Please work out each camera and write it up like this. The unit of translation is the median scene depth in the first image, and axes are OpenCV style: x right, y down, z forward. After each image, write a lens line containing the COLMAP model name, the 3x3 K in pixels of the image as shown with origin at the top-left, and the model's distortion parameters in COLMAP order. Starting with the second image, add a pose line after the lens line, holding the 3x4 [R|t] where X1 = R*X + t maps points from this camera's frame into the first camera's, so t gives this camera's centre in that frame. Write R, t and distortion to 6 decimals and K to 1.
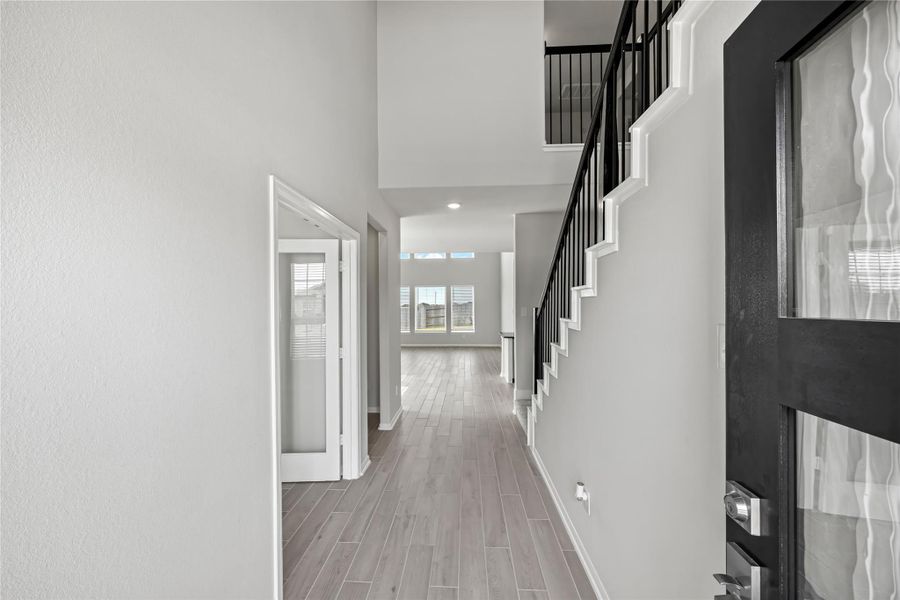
lens RADIAL K [[345.2, 0, 447.4], [0, 345.2, 297.7], [0, 0, 1]] dist [-0.001404, 0.000081]
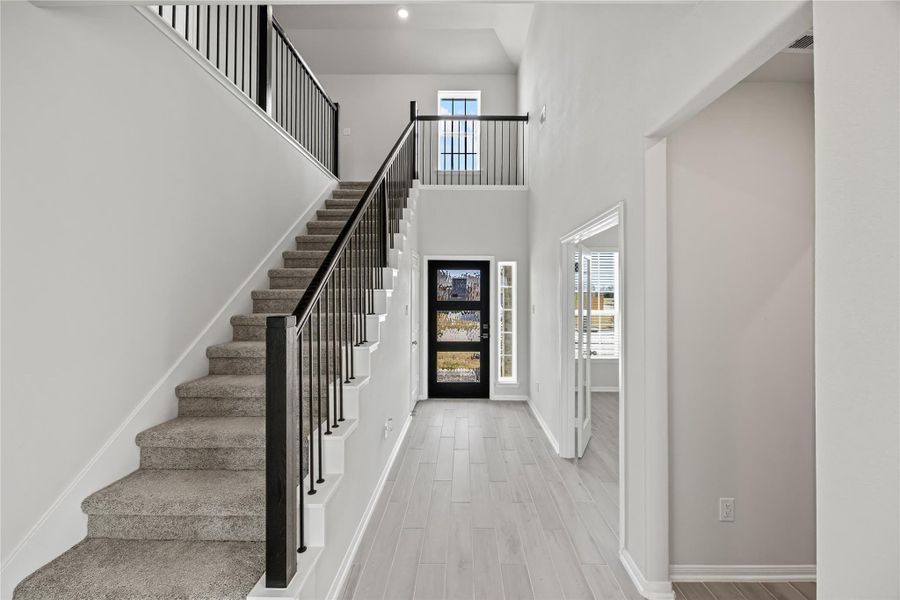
lens RADIAL K [[345.2, 0, 447.4], [0, 345.2, 297.7], [0, 0, 1]] dist [-0.001404, 0.000081]
pose [[-0.999969, 0.001439, -0.007714, 0.098784], [0.001681, 0.999502, -0.031517, 0.036442], [0.007665, -0.031529, -0.999473, 1.769480]]
